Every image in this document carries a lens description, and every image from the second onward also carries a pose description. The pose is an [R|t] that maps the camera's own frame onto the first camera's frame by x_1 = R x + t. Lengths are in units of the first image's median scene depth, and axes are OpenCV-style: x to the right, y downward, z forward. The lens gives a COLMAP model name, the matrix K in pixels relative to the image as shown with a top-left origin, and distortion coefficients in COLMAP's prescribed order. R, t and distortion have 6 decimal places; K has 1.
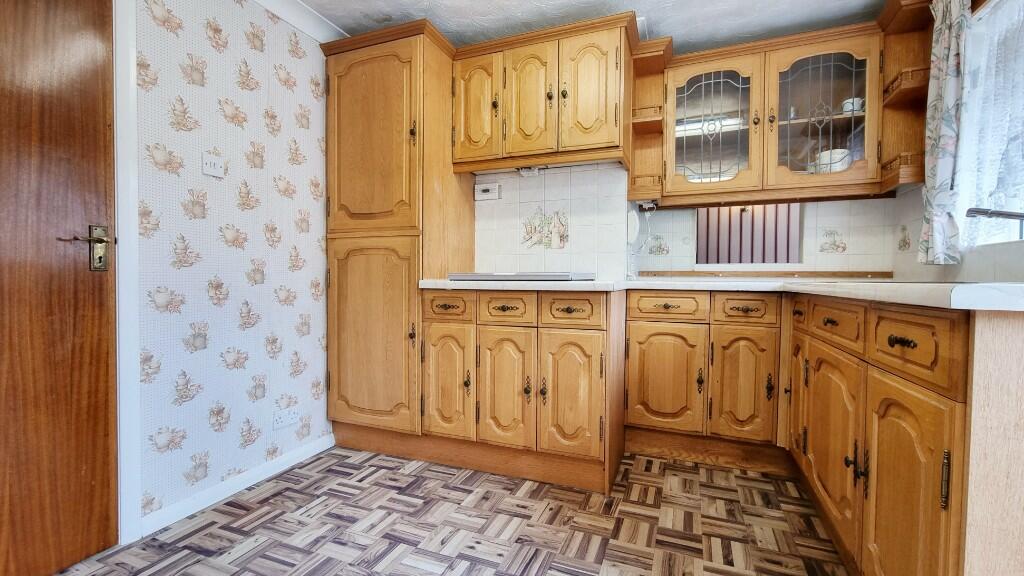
lens RADIAL K [[433.7, 0, 513.5], [0, 433.7, 289.0], [0, 0, 1]] dist [-0.000563, -0.000368]
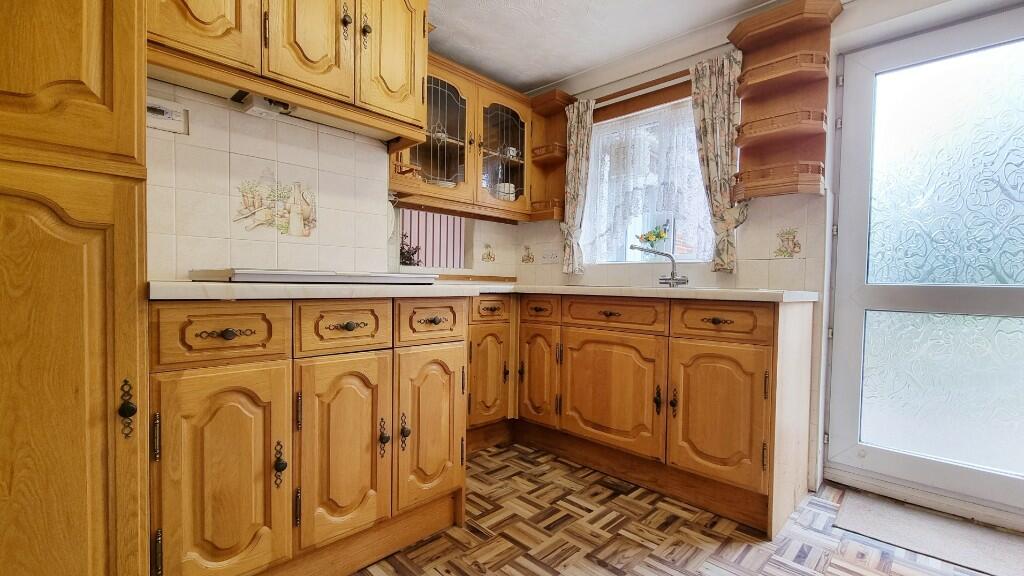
lens RADIAL K [[439.8, 0, 528.4], [0, 439.8, 297.6], [0, 0, 1]] dist [-0.001163, -0.000386]
pose [[0.366124, -0.027861, 0.930149, -0.509788], [0.005500, 0.999599, 0.027777, -0.014498], [-0.930550, -0.005054, 0.366131, 0.485405]]
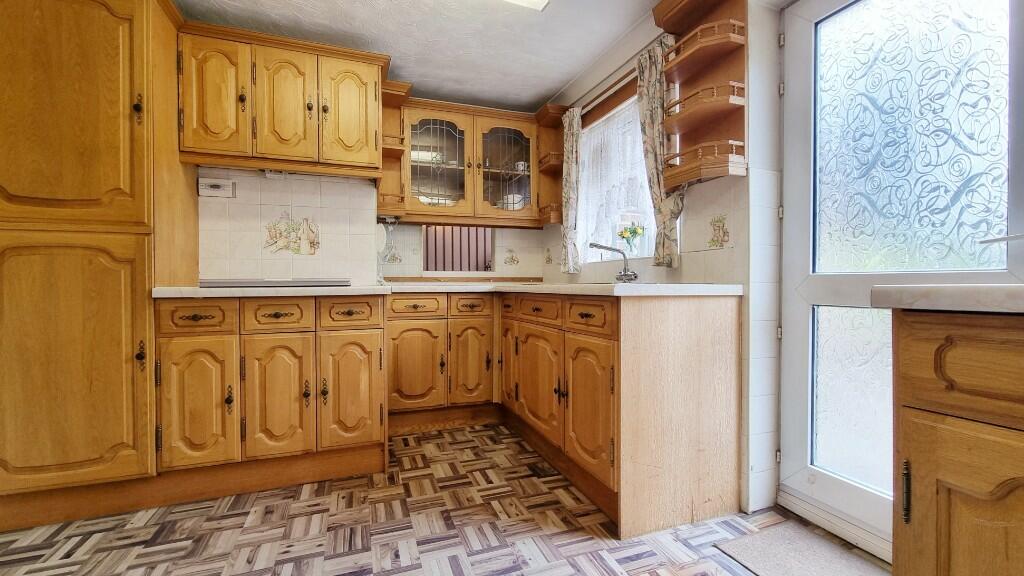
lens RADIAL K [[433.7, 0, 513.5], [0, 433.7, 289.0], [0, 0, 1]] dist [-0.000563, -0.000368]
pose [[0.738523, -0.017885, 0.673991, -0.273091], [0.026198, 0.999654, -0.002180, 0.001493], [-0.673719, 0.019268, 0.738737, -0.080340]]
